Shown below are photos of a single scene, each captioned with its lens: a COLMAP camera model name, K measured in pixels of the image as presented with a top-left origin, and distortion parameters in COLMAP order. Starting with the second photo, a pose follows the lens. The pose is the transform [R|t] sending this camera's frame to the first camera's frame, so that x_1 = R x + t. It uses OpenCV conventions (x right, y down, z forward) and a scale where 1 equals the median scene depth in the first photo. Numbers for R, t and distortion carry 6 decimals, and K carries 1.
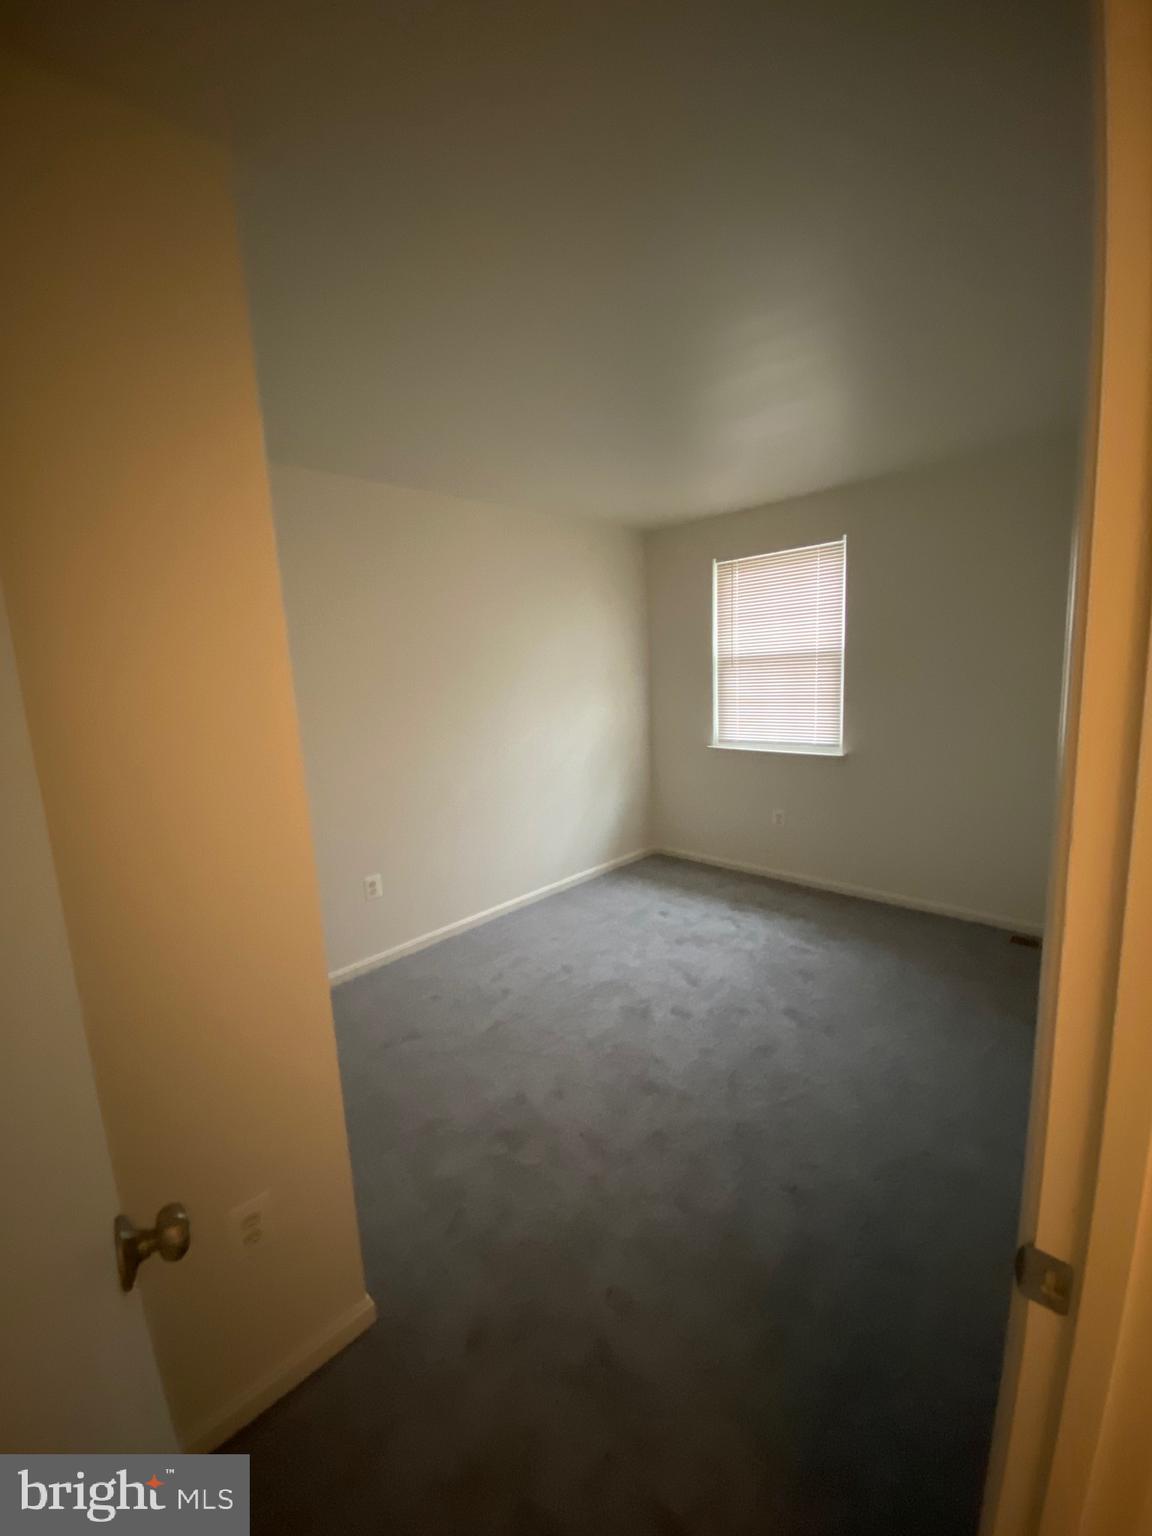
lens RADIAL K [[614.5, 0, 576.0], [0, 614.5, 768.0], [0, 0, 1]] dist [0.001161, -0.009446]
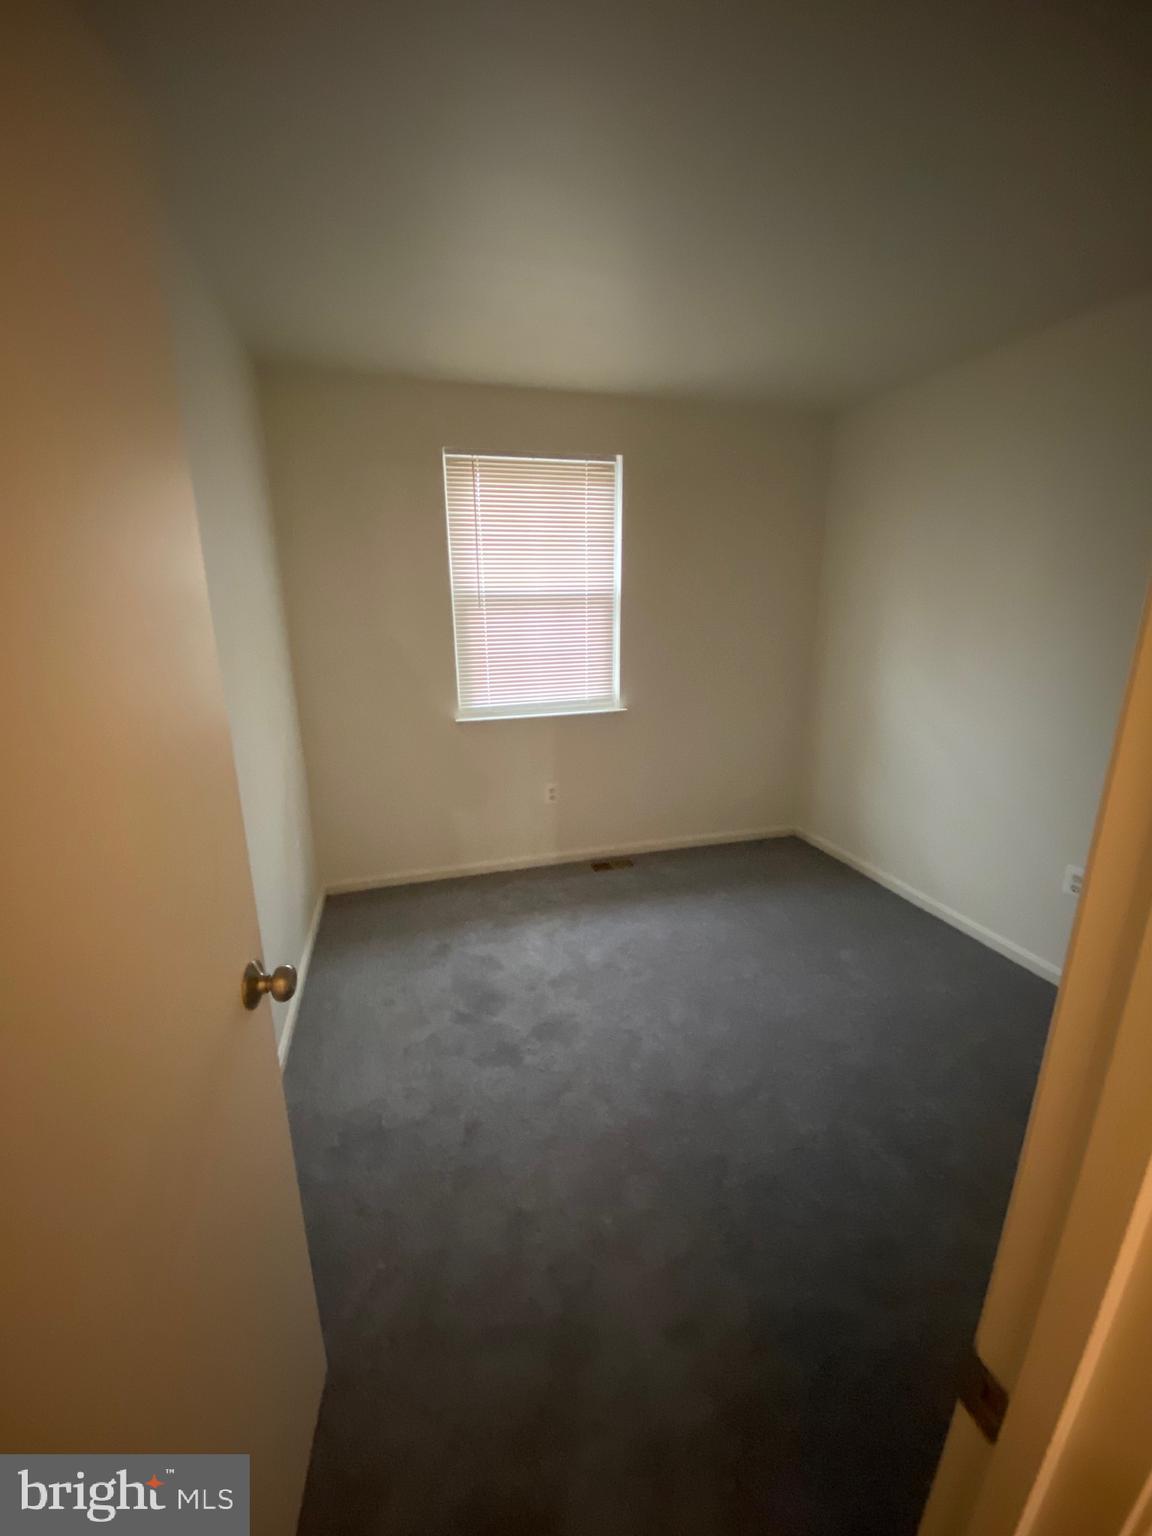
lens RADIAL K [[614.5, 0, 576.0], [0, 614.5, 768.0], [0, 0, 1]] dist [0.001161, -0.009446]
pose [[0.496006, -0.195828, 0.845949, -0.372854], [0.124908, 0.980196, 0.153667, -0.080346], [-0.859288, 0.029446, 0.510643, 0.555928]]
